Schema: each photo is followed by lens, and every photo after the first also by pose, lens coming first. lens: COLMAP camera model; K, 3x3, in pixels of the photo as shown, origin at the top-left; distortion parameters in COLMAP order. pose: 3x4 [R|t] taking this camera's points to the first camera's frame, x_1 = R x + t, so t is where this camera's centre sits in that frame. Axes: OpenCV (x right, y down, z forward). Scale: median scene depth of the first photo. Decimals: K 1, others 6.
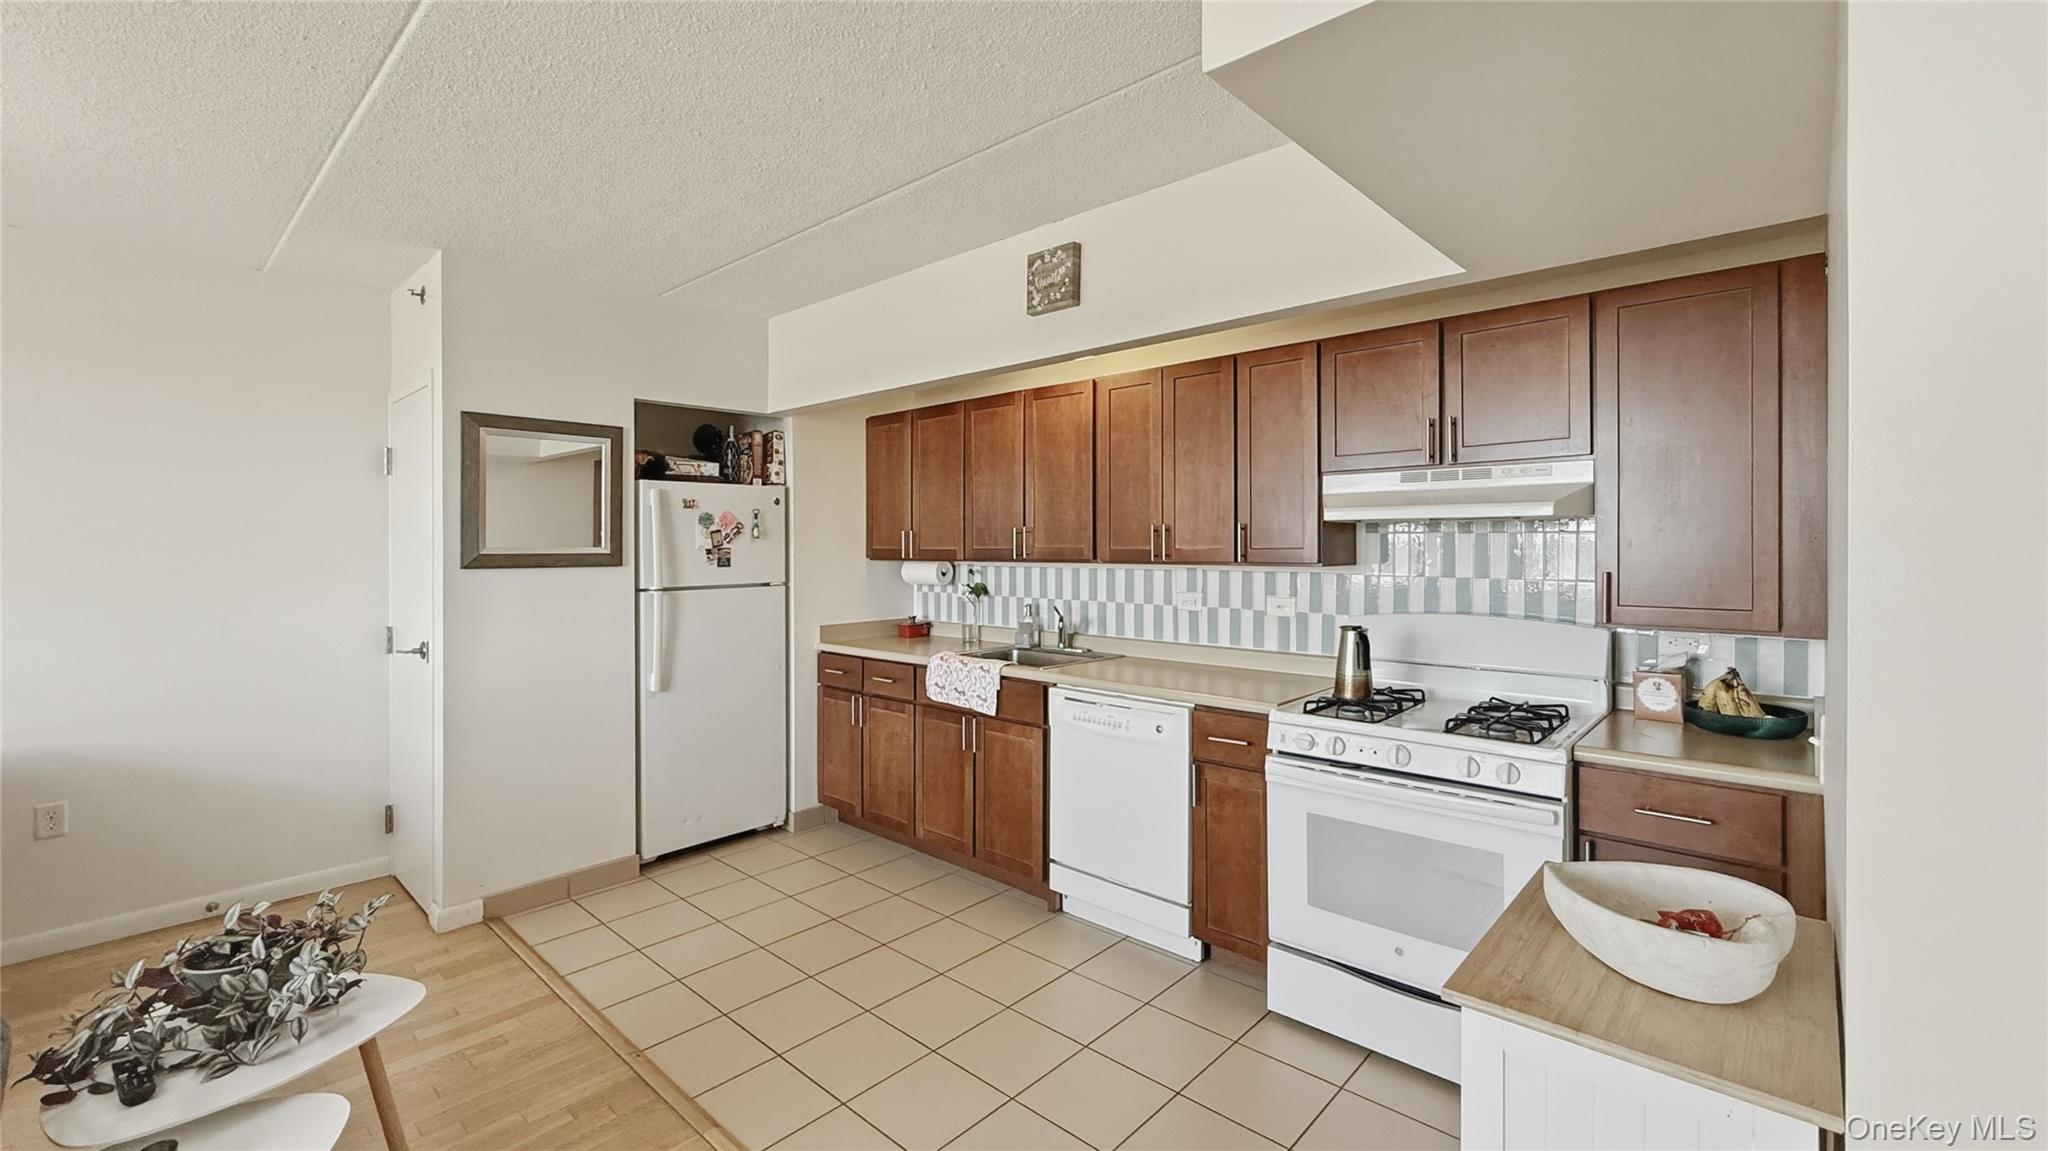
lens RADIAL K [[848.4, 0, 1022.7], [0, 848.4, 547.7], [0, 0, 1]] dist [0.000021, 0.000145]
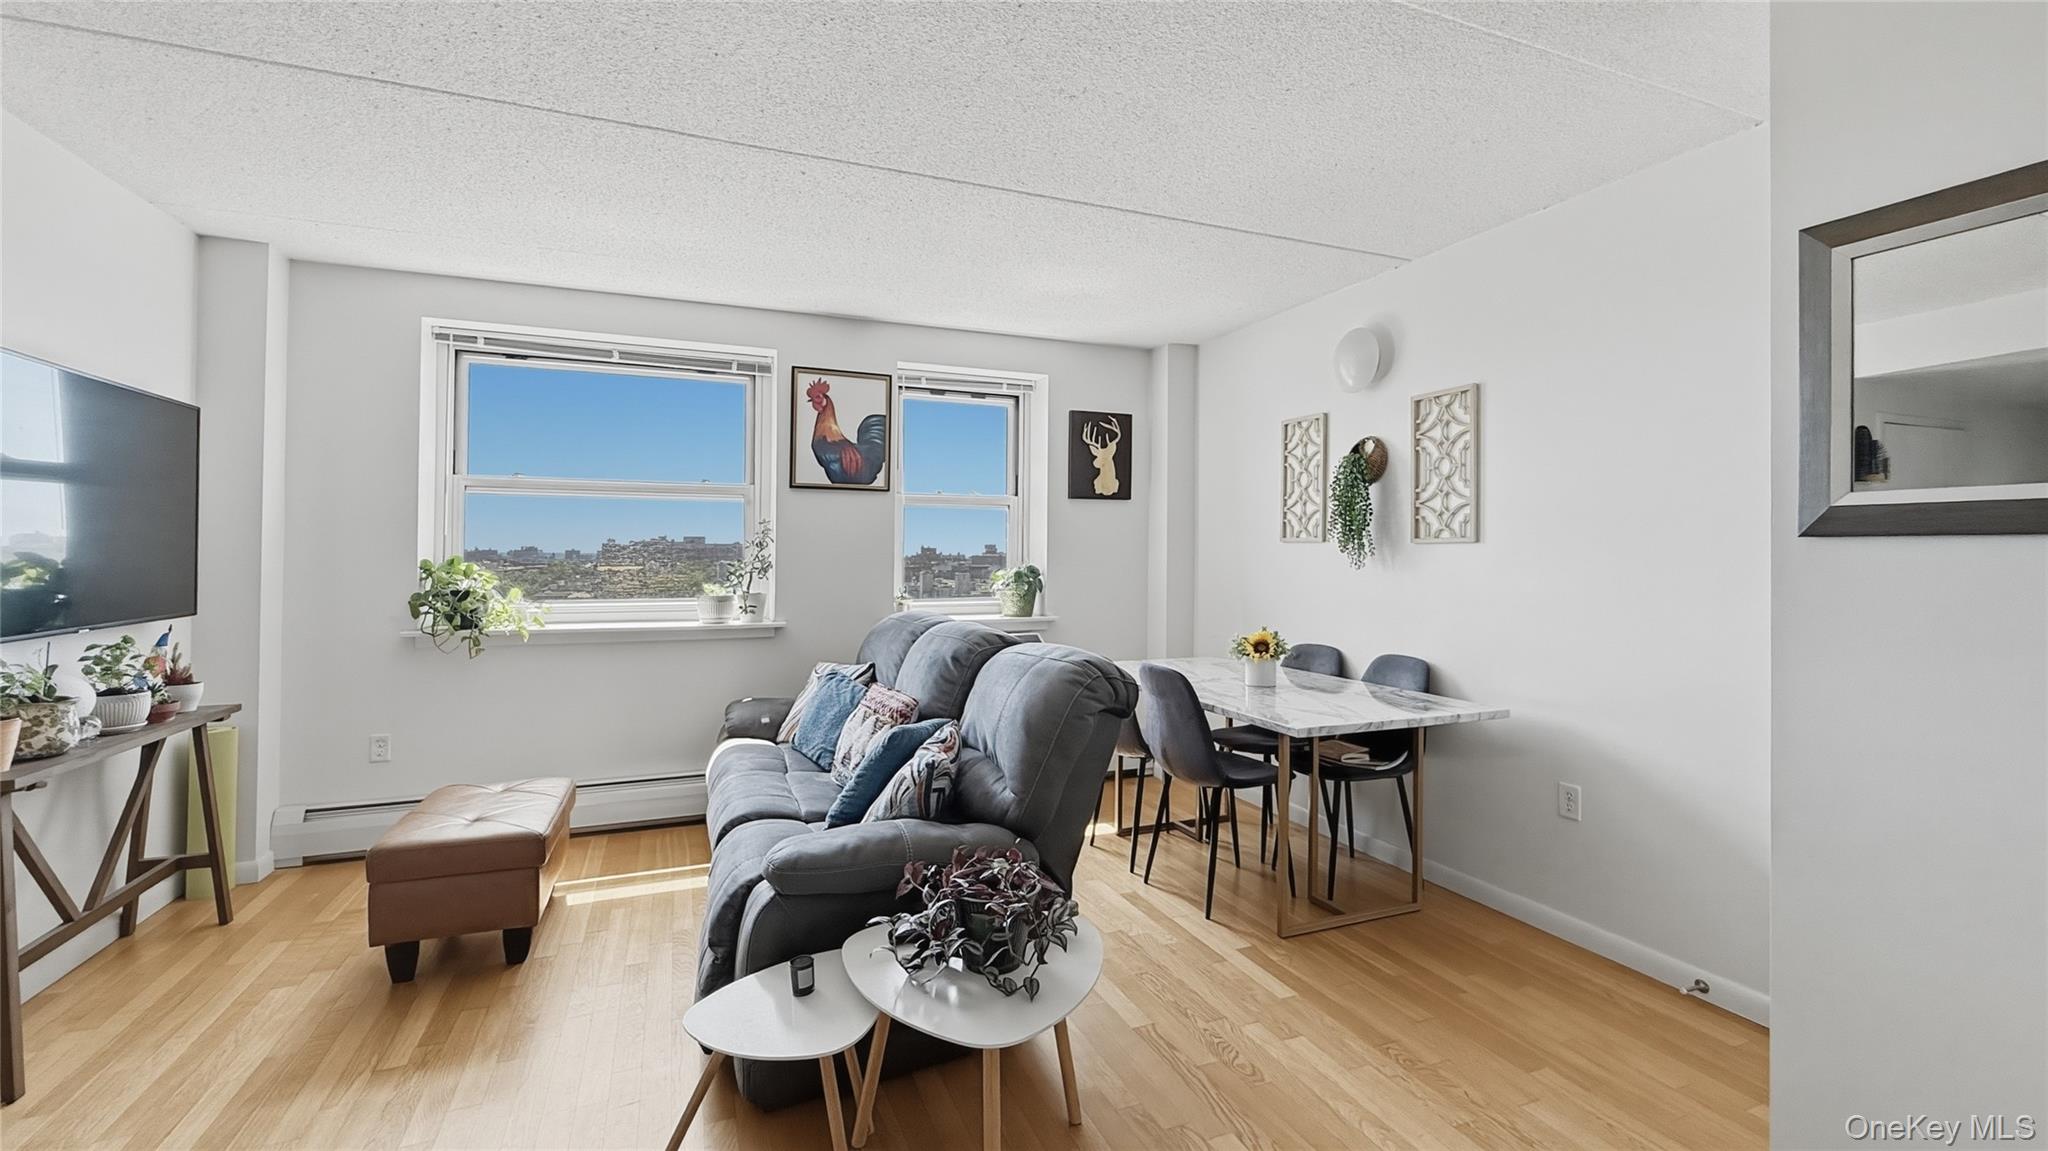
lens RADIAL K [[848.4, 0, 1022.7], [0, 848.4, 547.7], [0, 0, 1]] dist [0.000021, 0.000145]
pose [[-0.422007, -0.007852, -0.906558, 0.004464], [-0.006660, 0.999962, -0.005561, 0.034836], [0.906568, 0.003691, -0.422044, 0.736679]]
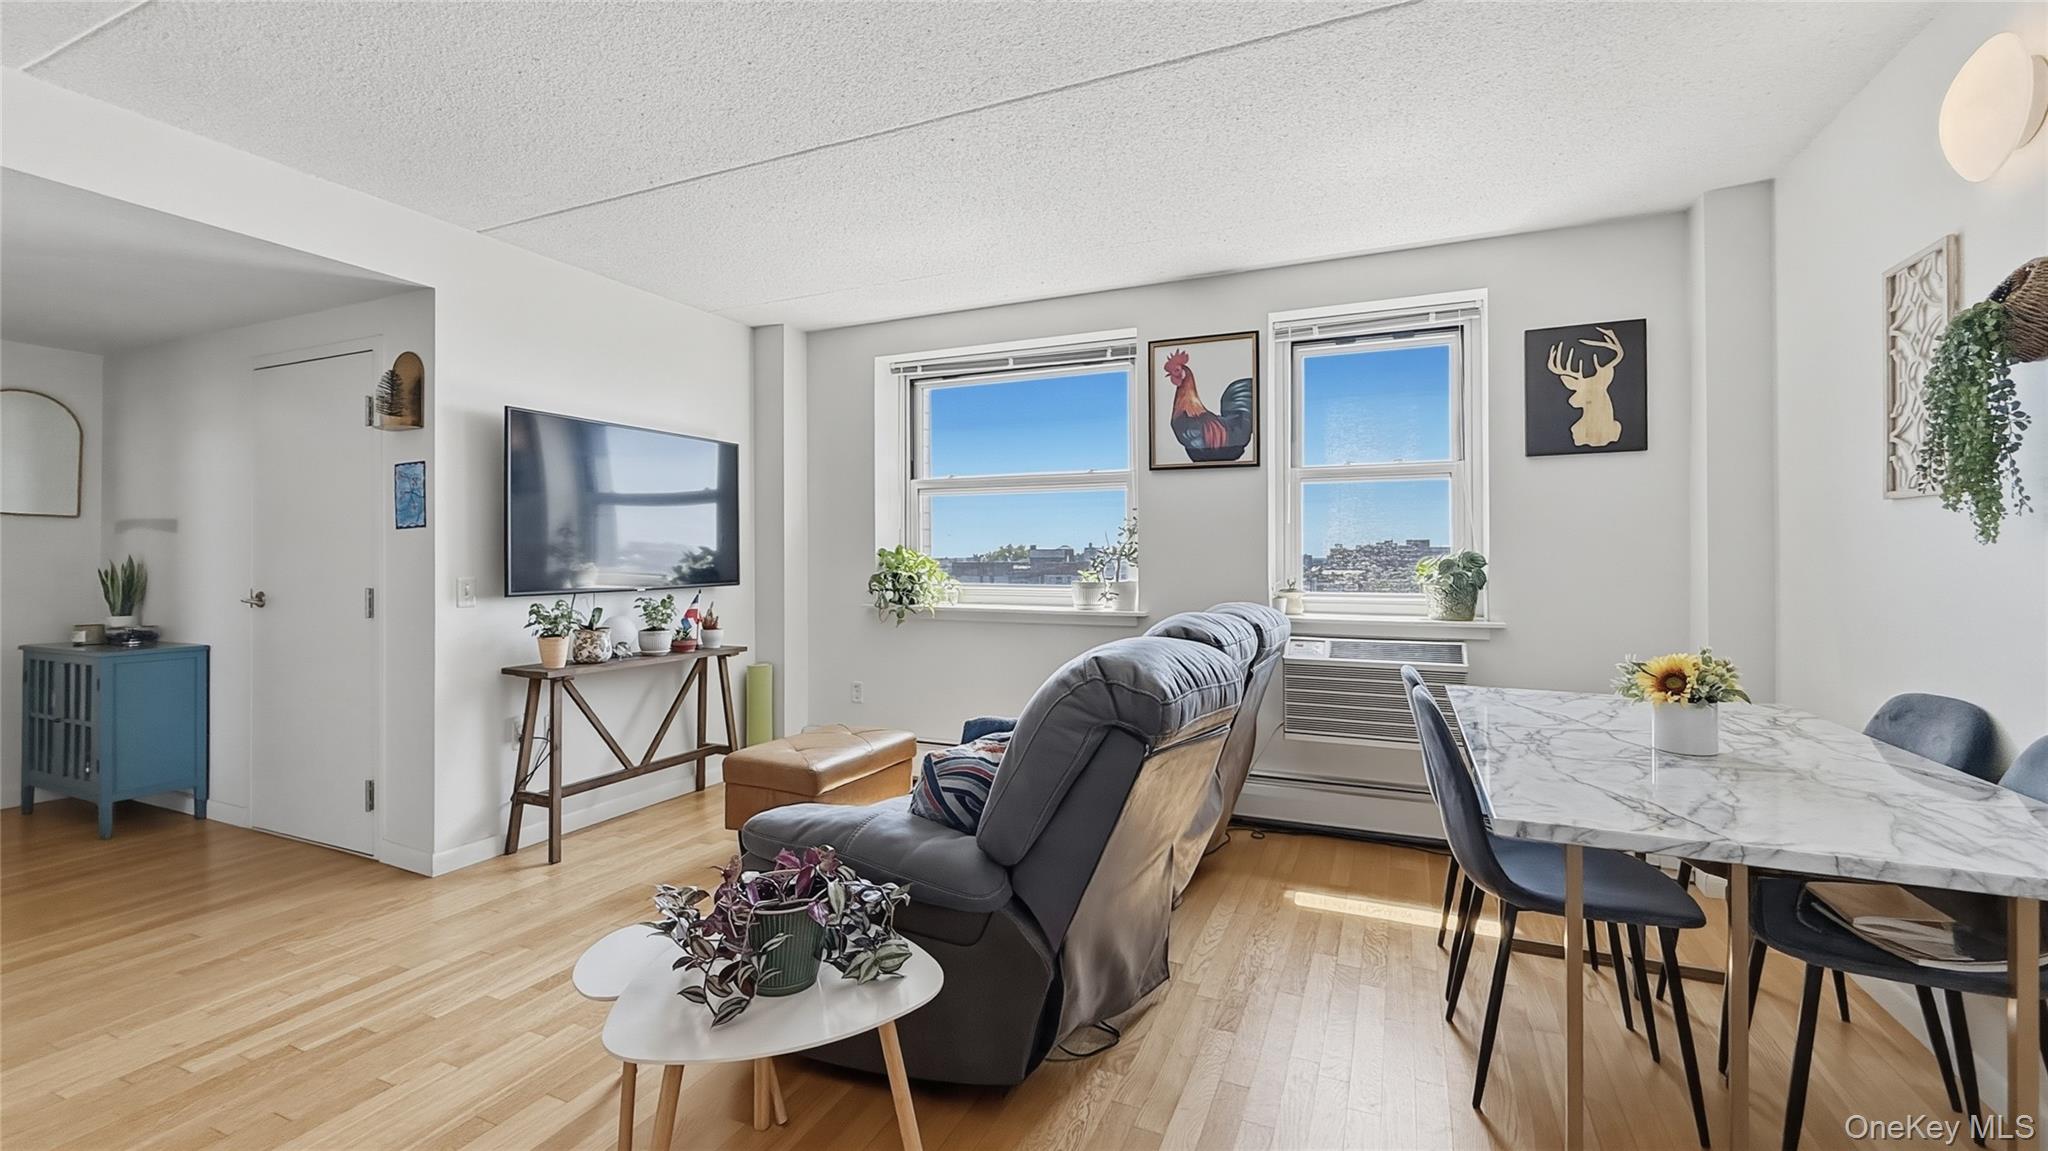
lens RADIAL K [[849.7, 0, 1021.6], [0, 849.7, 555.8], [0, 0, 1]] dist [-0.000840, -0.000371]
pose [[-0.947432, 0.001366, -0.319956, -0.440290], [0.000814, 0.999998, 0.001858, 0.059566], [0.319958, 0.001499, -0.947431, 0.970491]]
